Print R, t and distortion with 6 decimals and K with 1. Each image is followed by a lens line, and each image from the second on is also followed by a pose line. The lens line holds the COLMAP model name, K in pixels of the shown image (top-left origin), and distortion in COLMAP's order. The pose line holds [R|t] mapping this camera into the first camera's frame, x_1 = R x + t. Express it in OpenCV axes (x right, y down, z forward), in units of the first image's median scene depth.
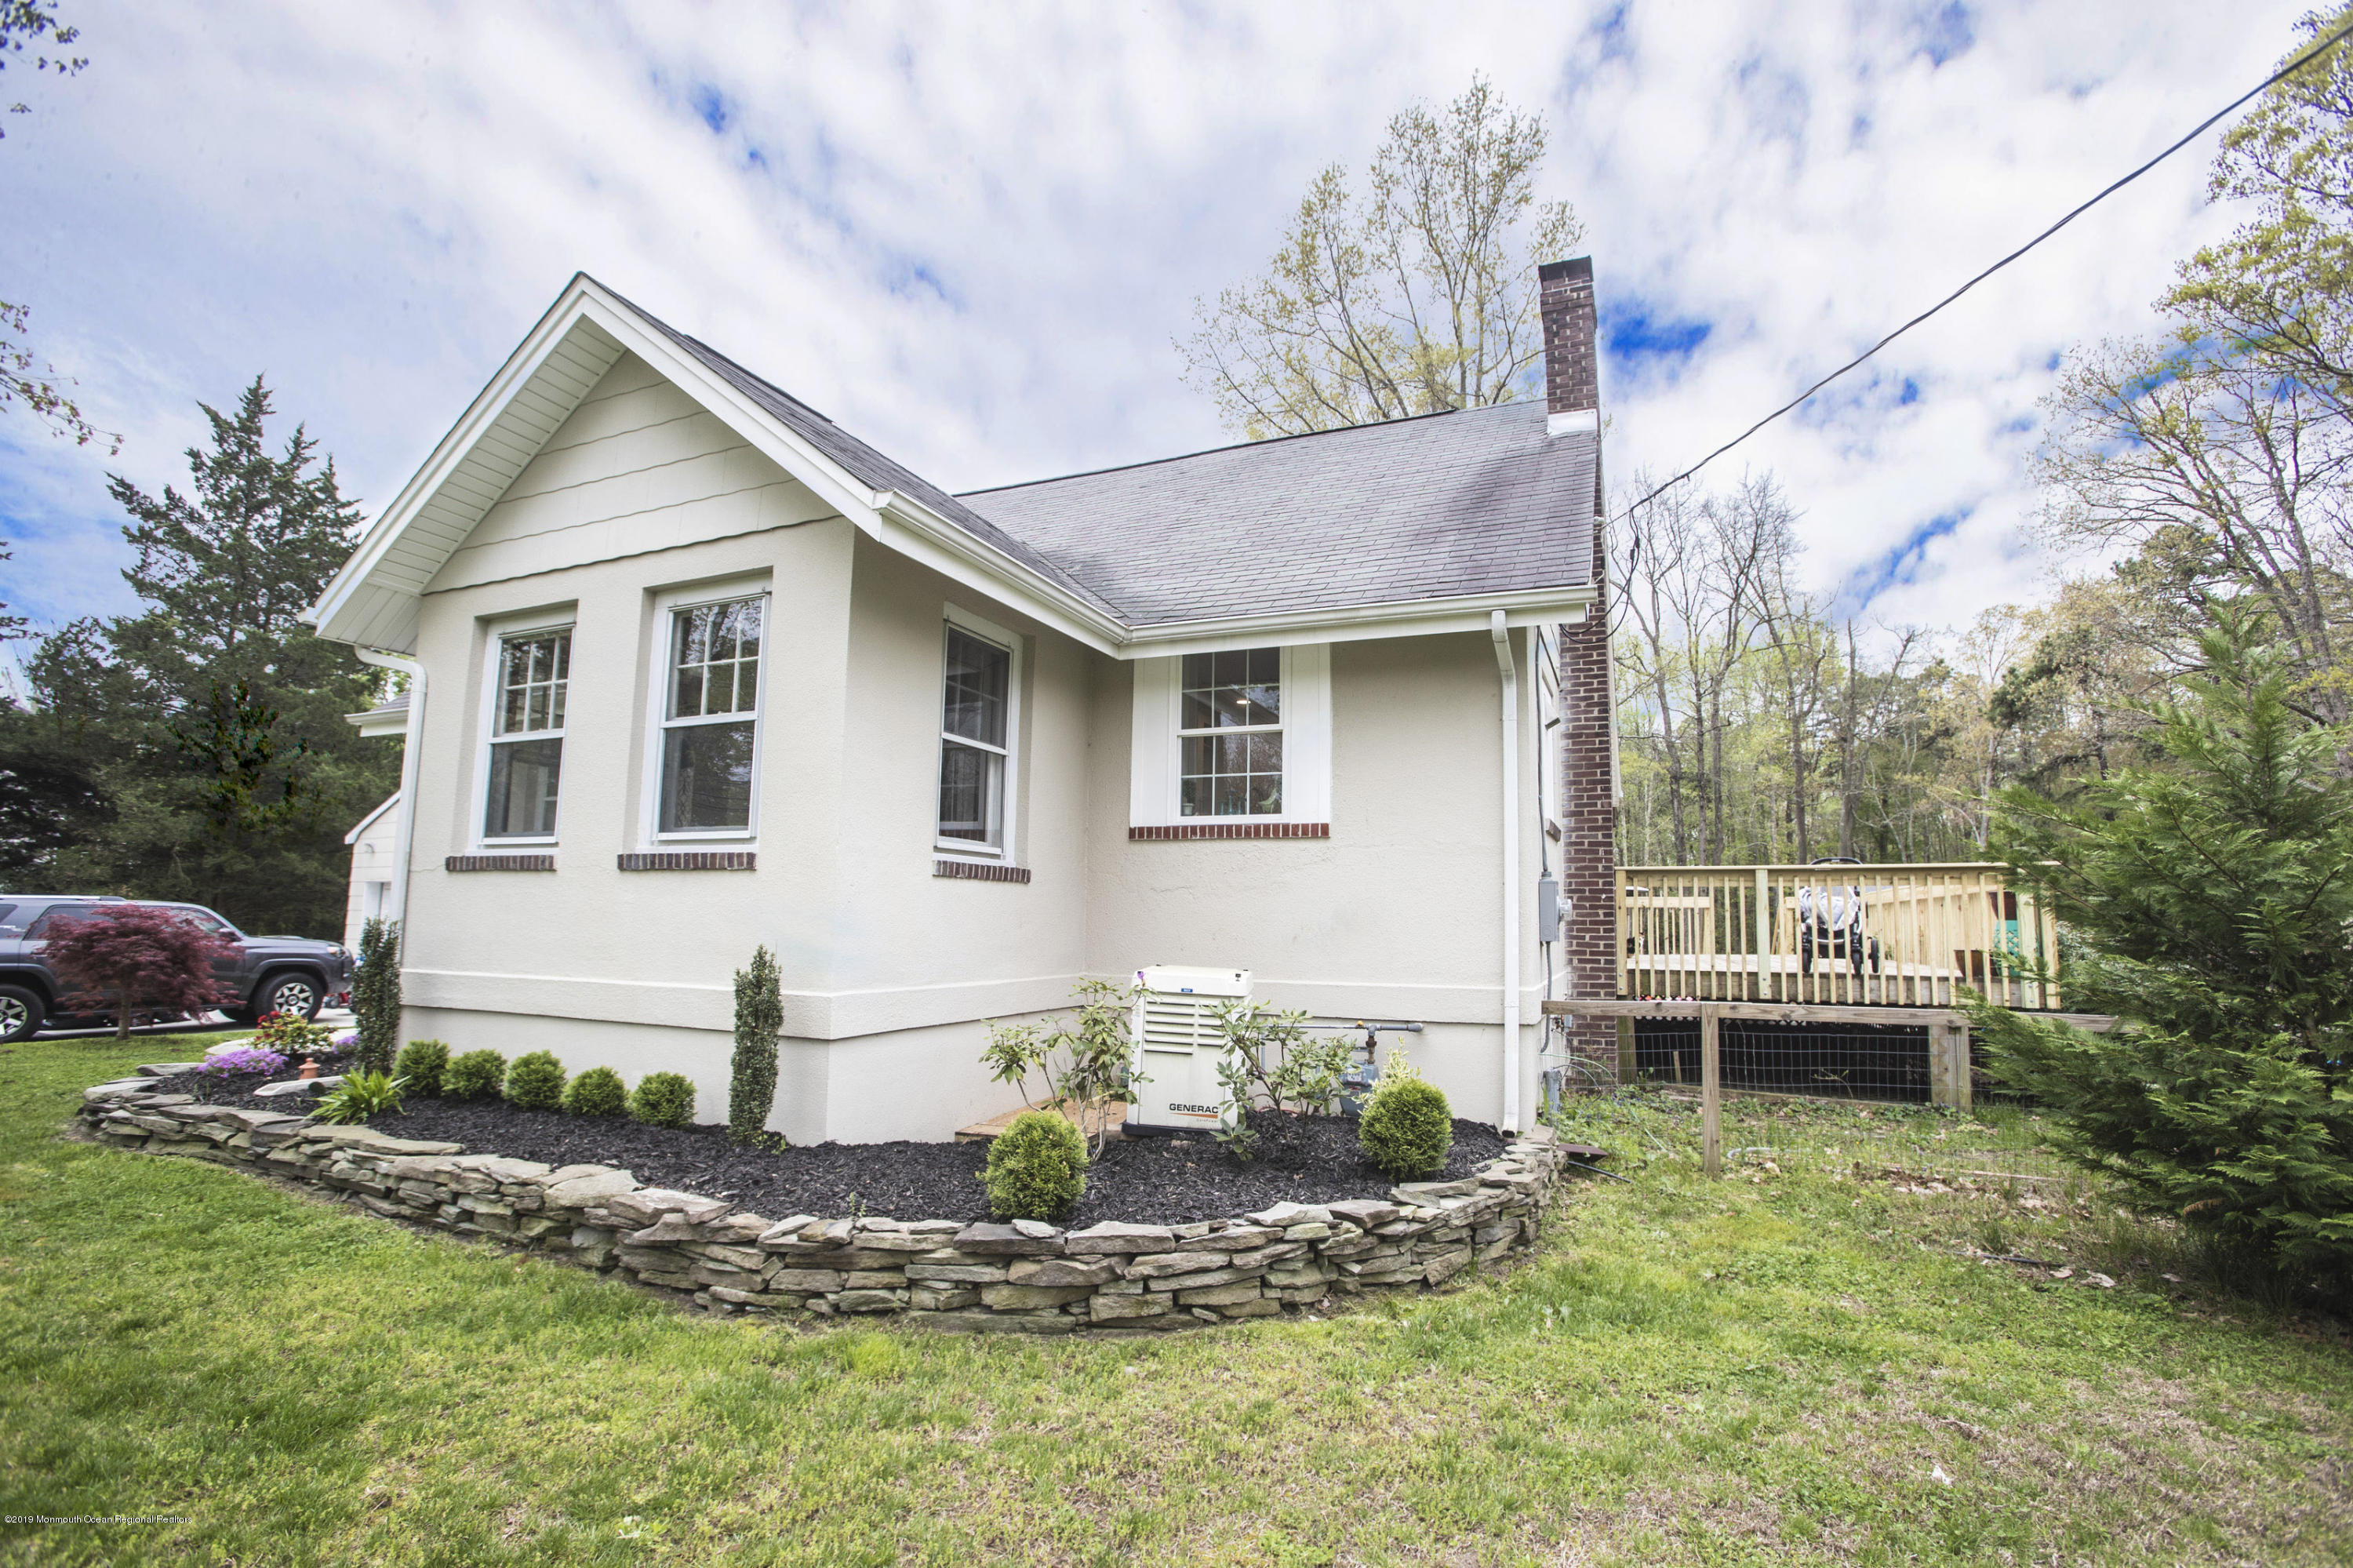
lens RADIAL K [[1069.3, 0, 1194.9], [0, 1069.3, 817.8], [0, 0, 1]] dist [-0.072956, 0.028702]
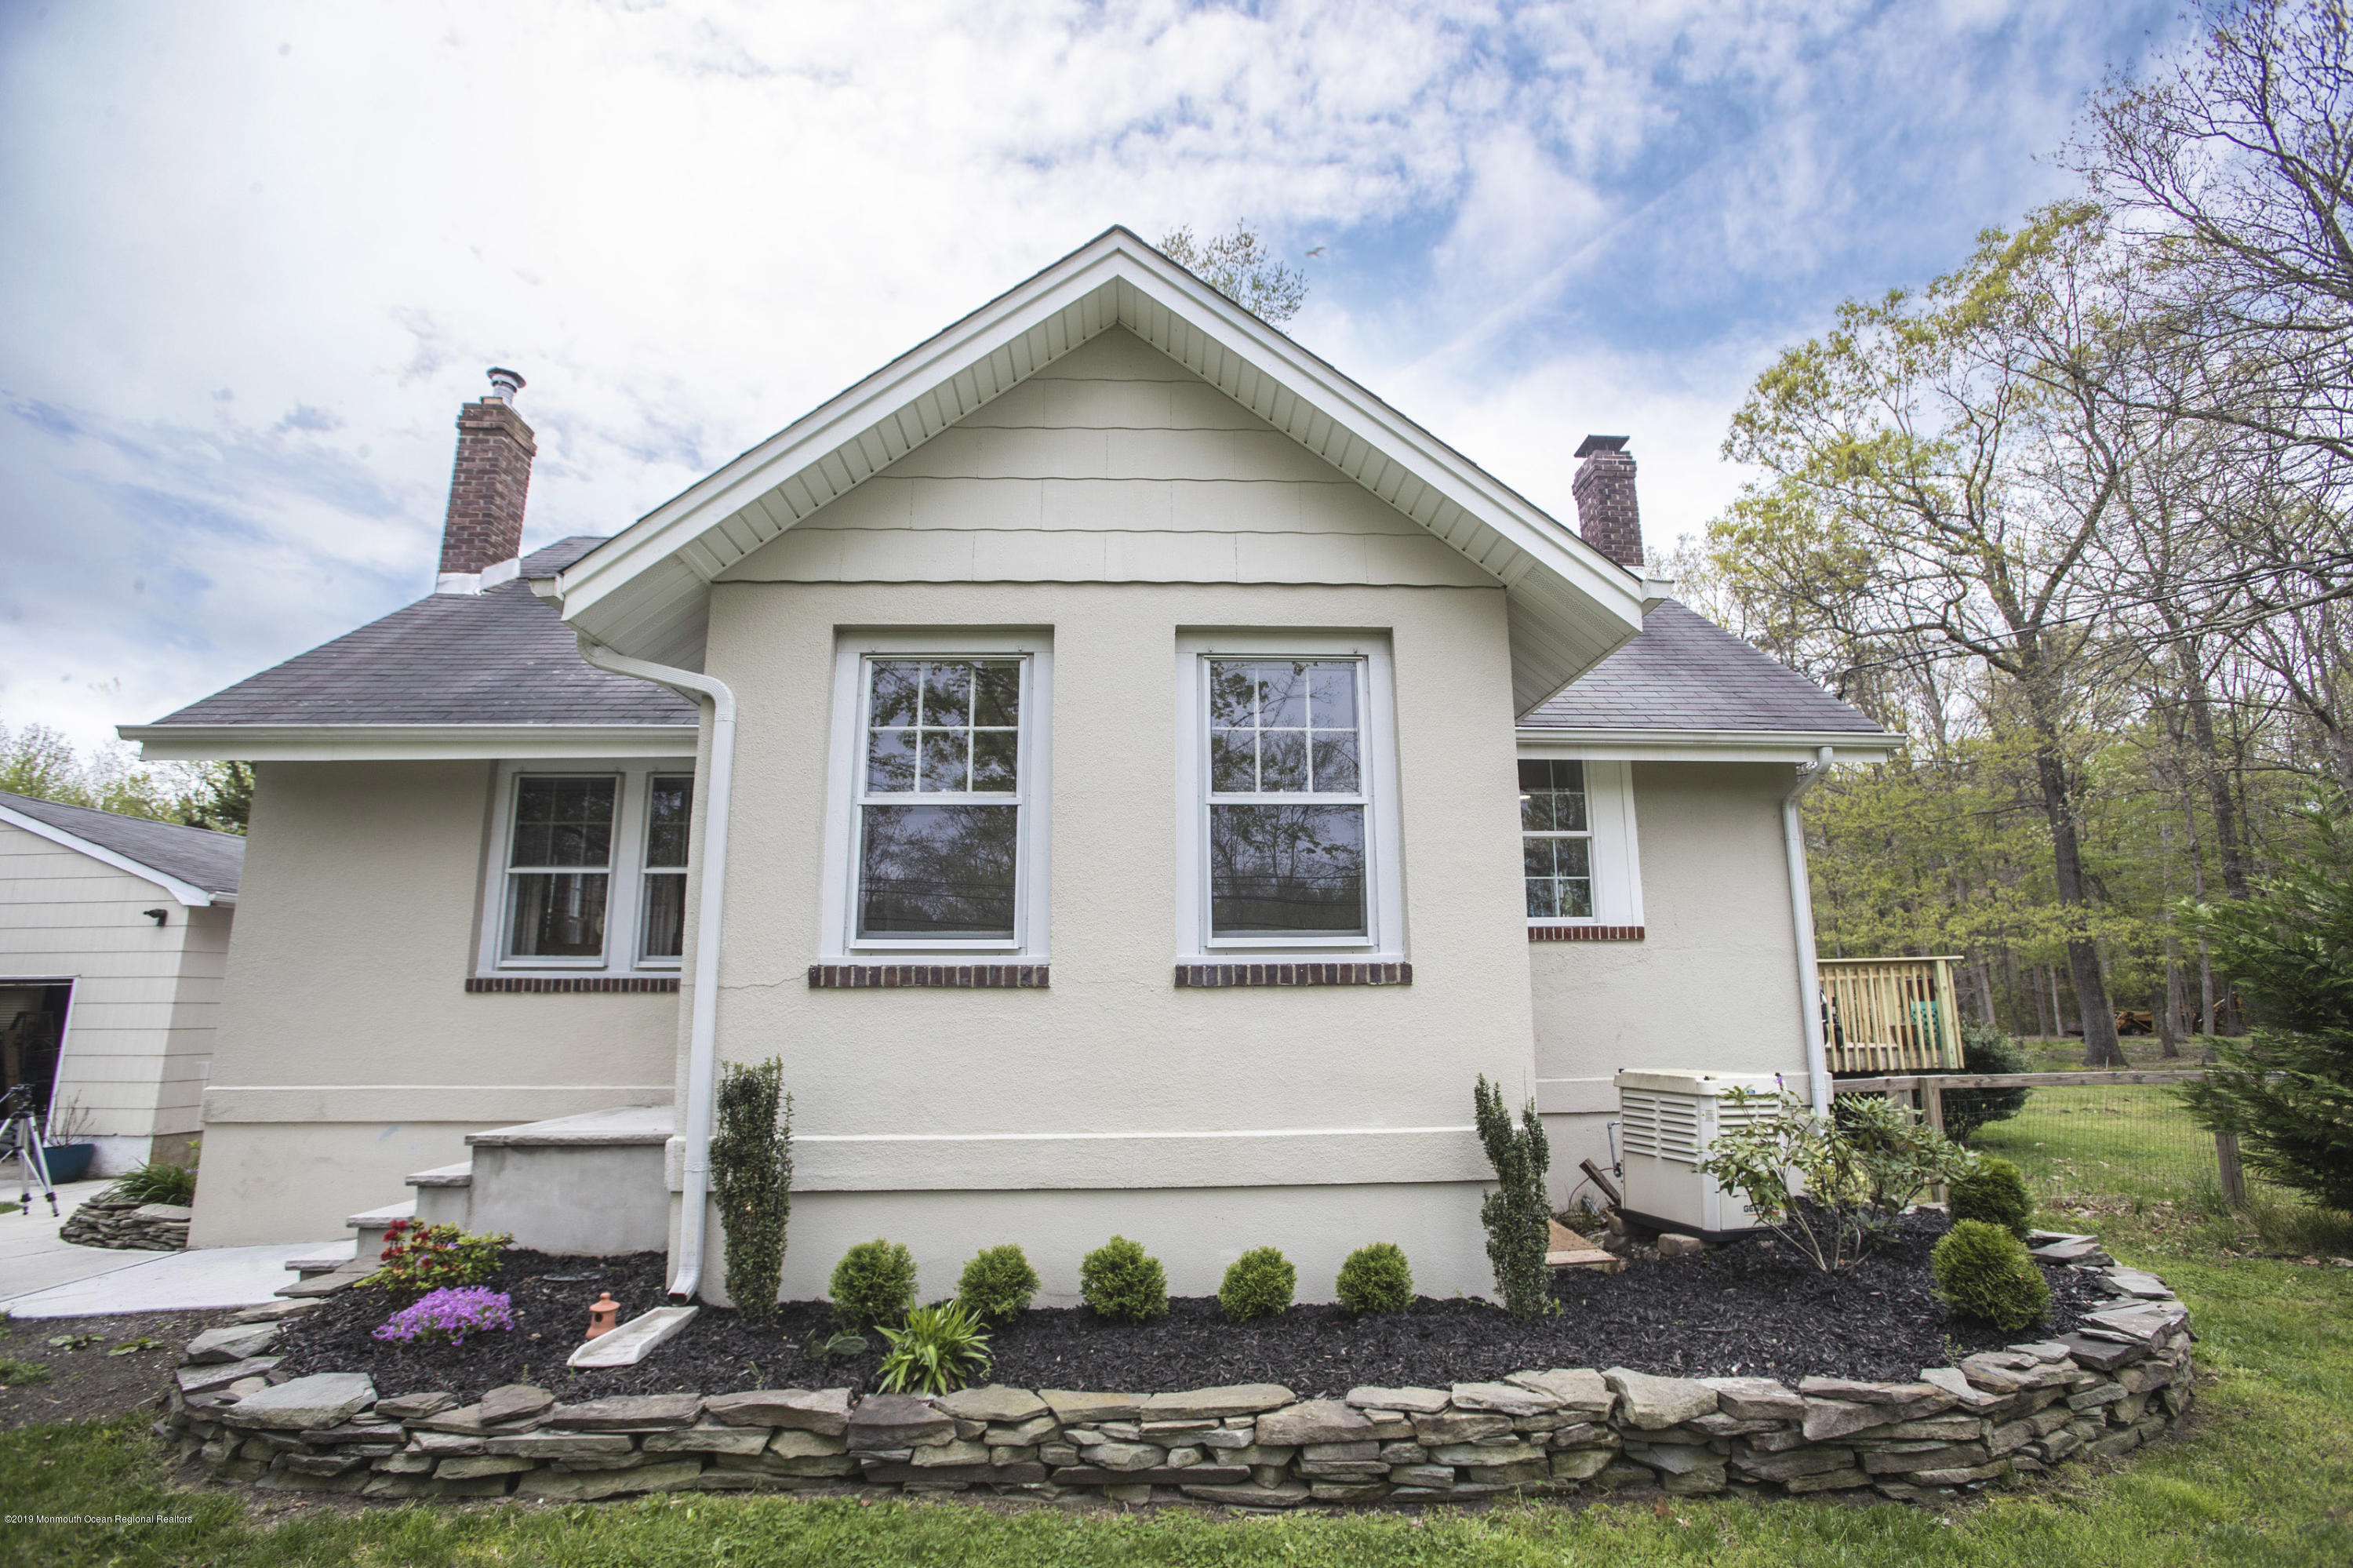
lens RADIAL K [[1069.3, 0, 1194.9], [0, 1069.3, 817.8], [0, 0, 1]] dist [-0.072956, 0.028702]
pose [[0.901969, 0.054808, 0.428308, -0.842742], [-0.022648, 0.996551, -0.079827, -0.010242], [-0.431207, 0.062301, 0.900100, 0.269582]]
